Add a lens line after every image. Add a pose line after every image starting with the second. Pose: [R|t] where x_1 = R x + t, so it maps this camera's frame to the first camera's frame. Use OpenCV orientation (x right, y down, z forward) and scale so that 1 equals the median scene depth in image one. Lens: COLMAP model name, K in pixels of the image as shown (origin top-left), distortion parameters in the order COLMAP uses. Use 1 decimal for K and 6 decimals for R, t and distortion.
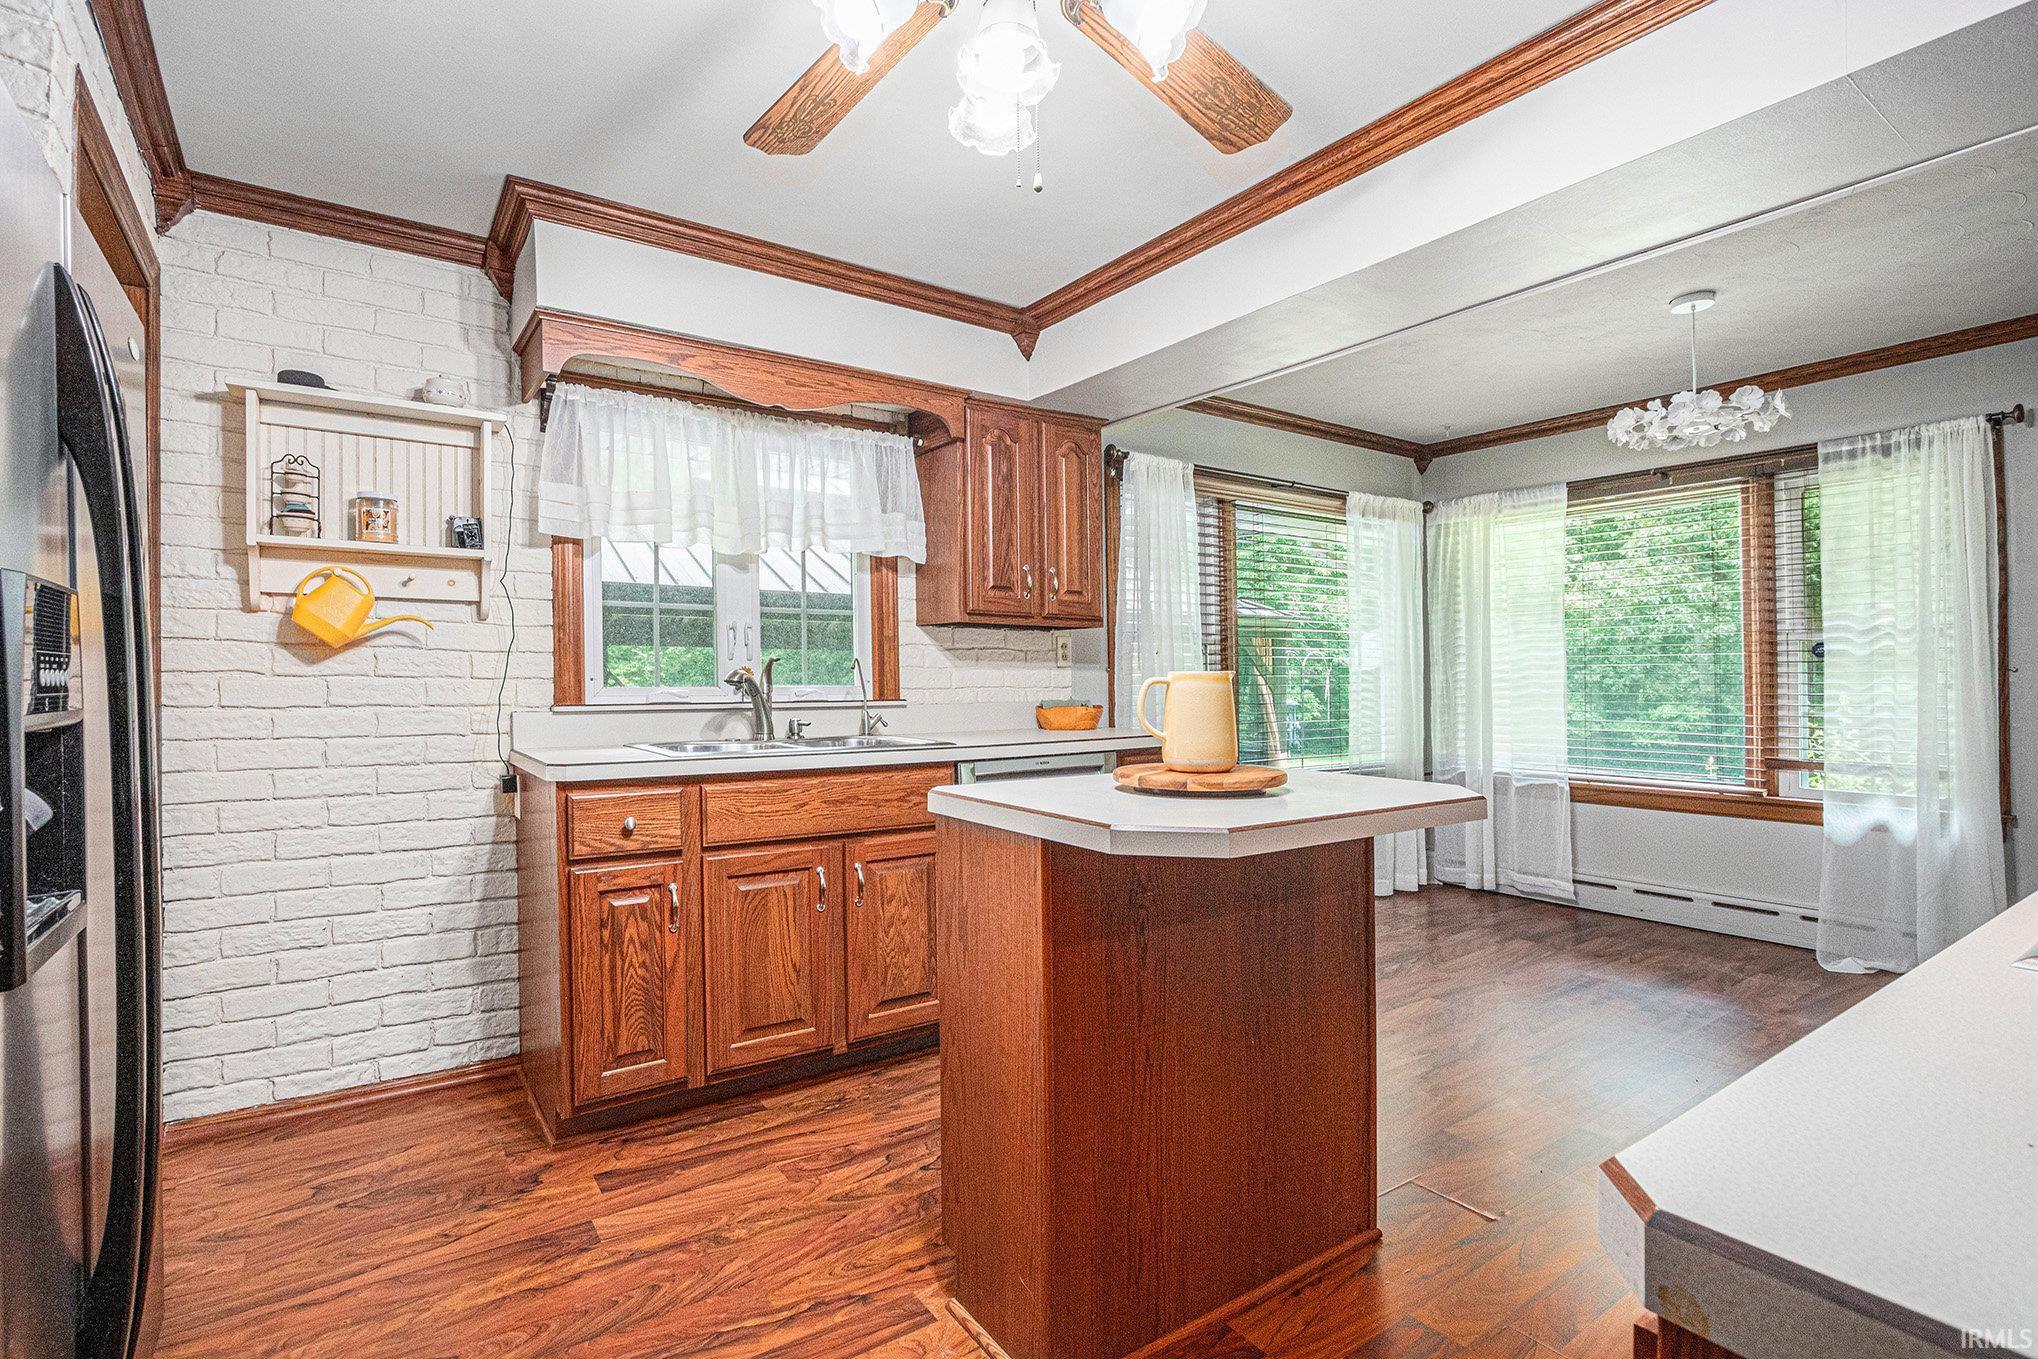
lens RADIAL K [[955.6, 0, 1017.8], [0, 955.6, 678.2], [0, 0, 1]] dist [-0.003971, -0.000466]
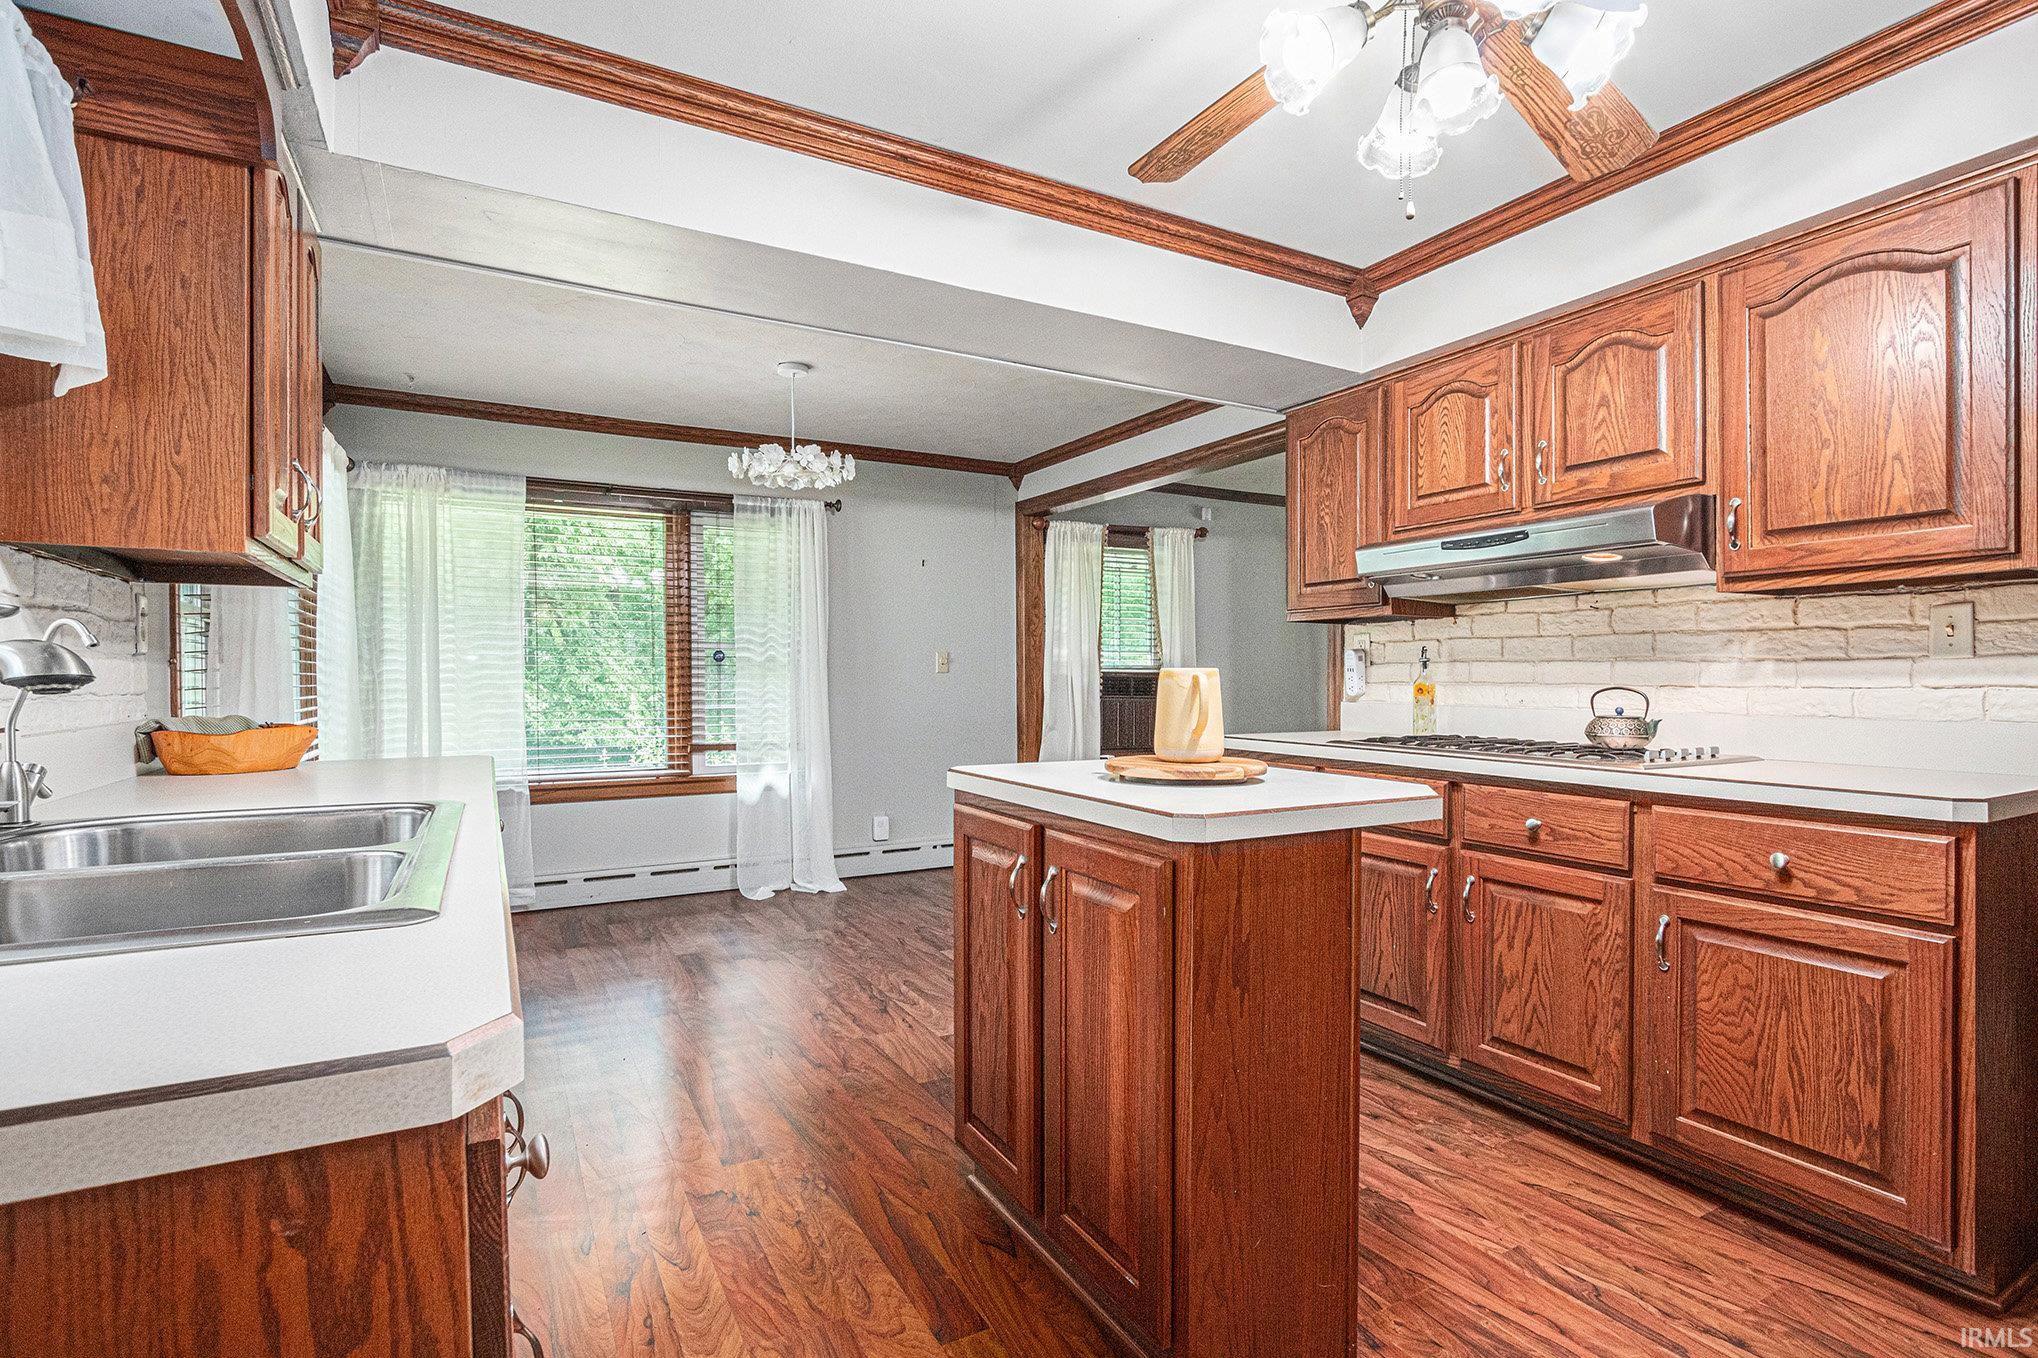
lens RADIAL K [[955.6, 0, 1010.5], [0, 955.6, 683.5], [0, 0, 1]] dist [-0.003971, -0.000466]
pose [[0.125600, -0.002878, 0.992077, -1.053935], [0.001077, 0.999996, 0.002764, 0.010579], [-0.992080, 0.000721, 0.125602, 1.264780]]
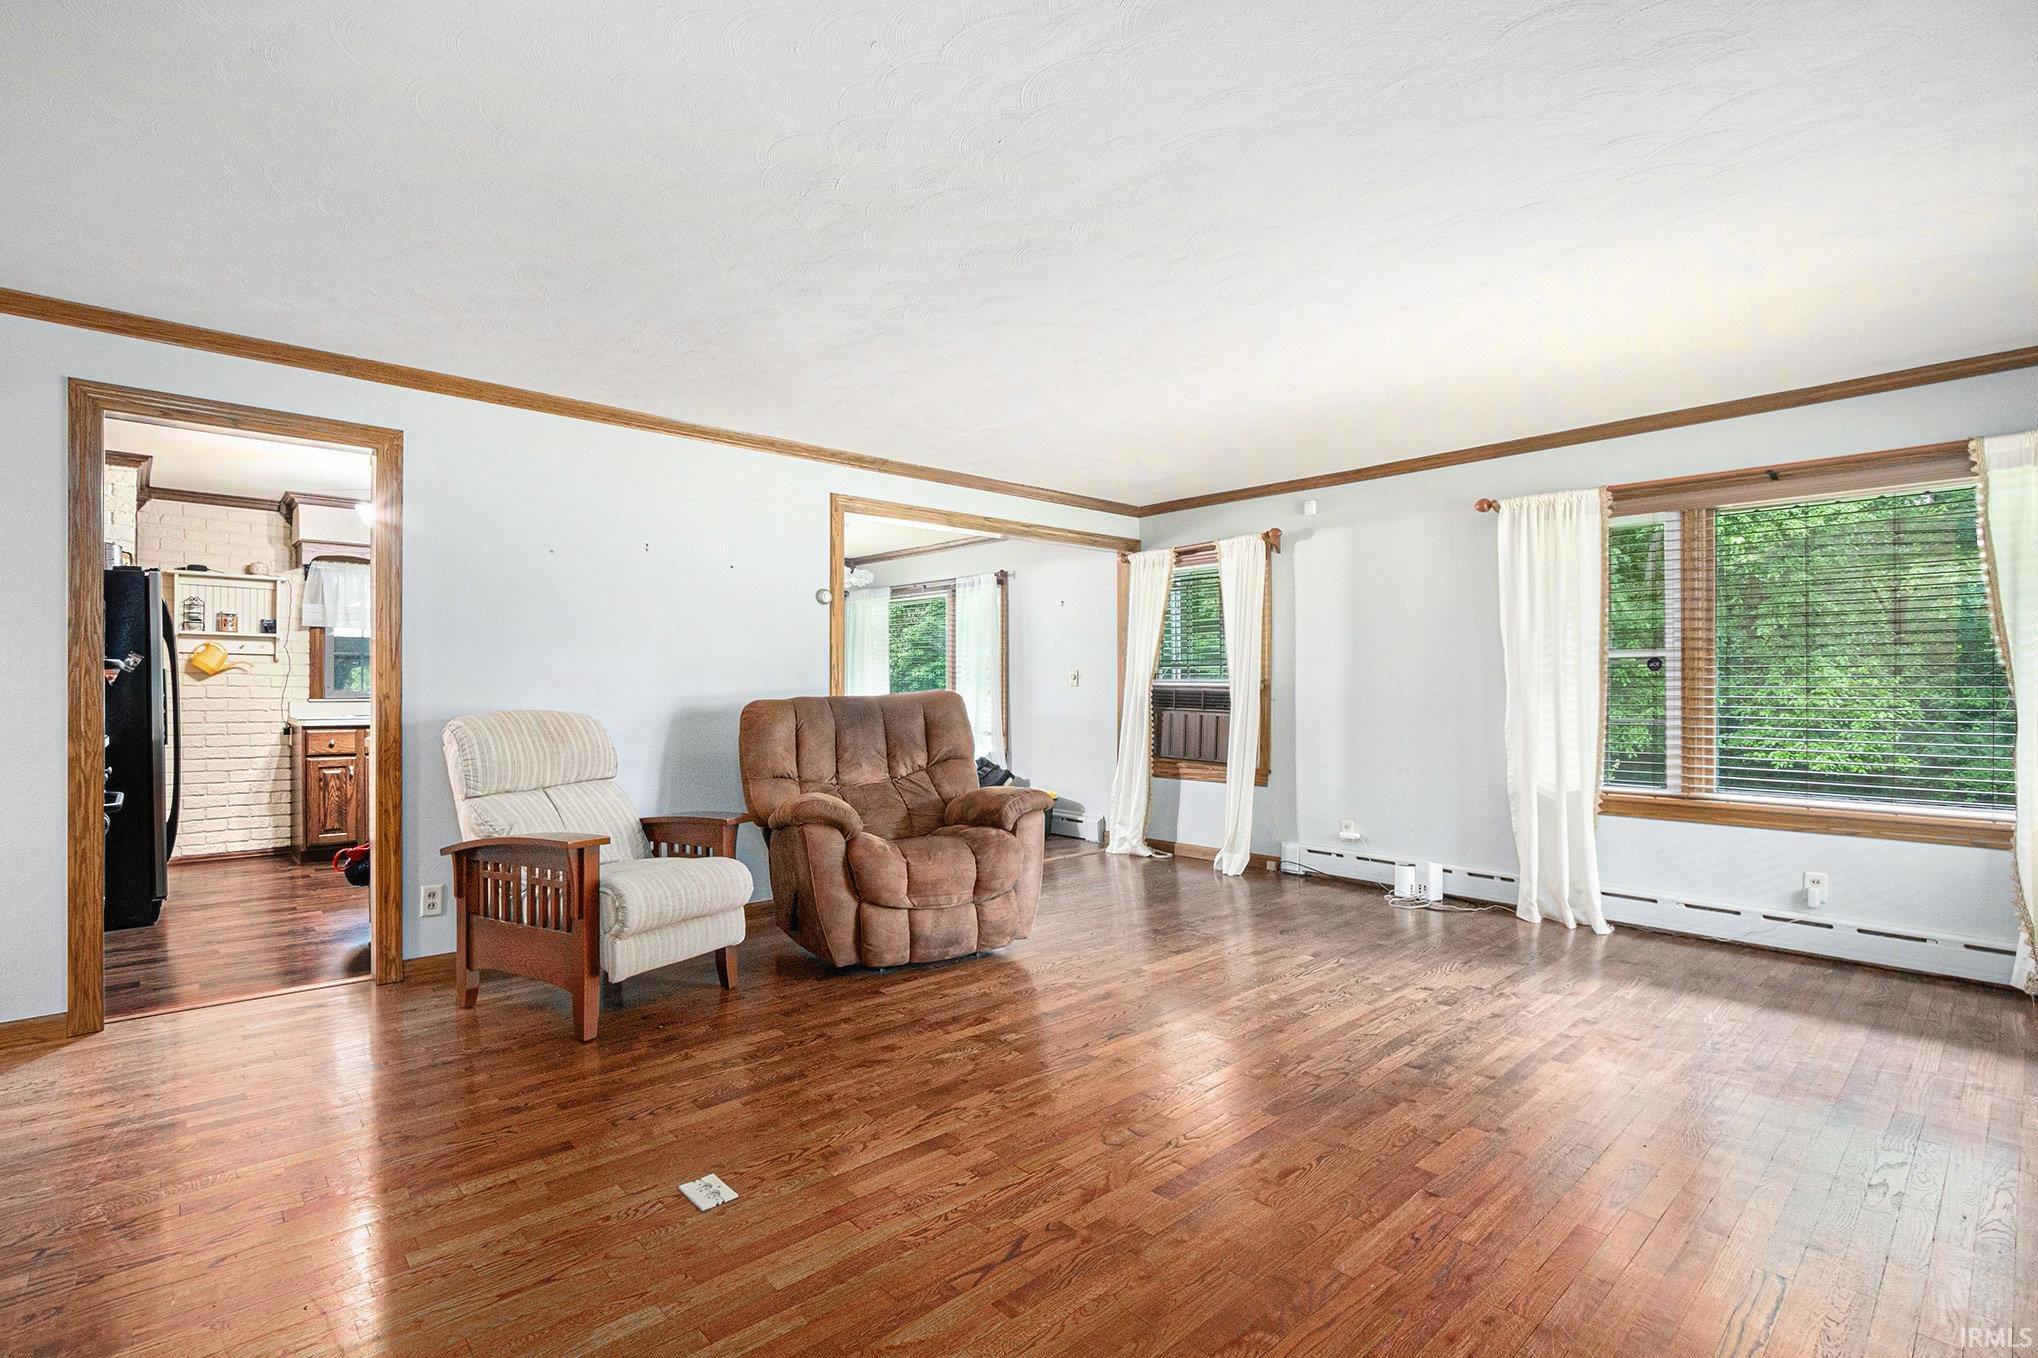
lens RADIAL K [[955.6, 0, 1014.7], [0, 955.6, 674.9], [0, 0, 1]] dist [-0.003971, -0.000466]
pose [[0.993205, 0.007002, 0.116171, 0.983976], [-0.005944, 0.999938, -0.009457, -0.018079], [-0.116230, 0.008703, 0.993184, -1.560581]]
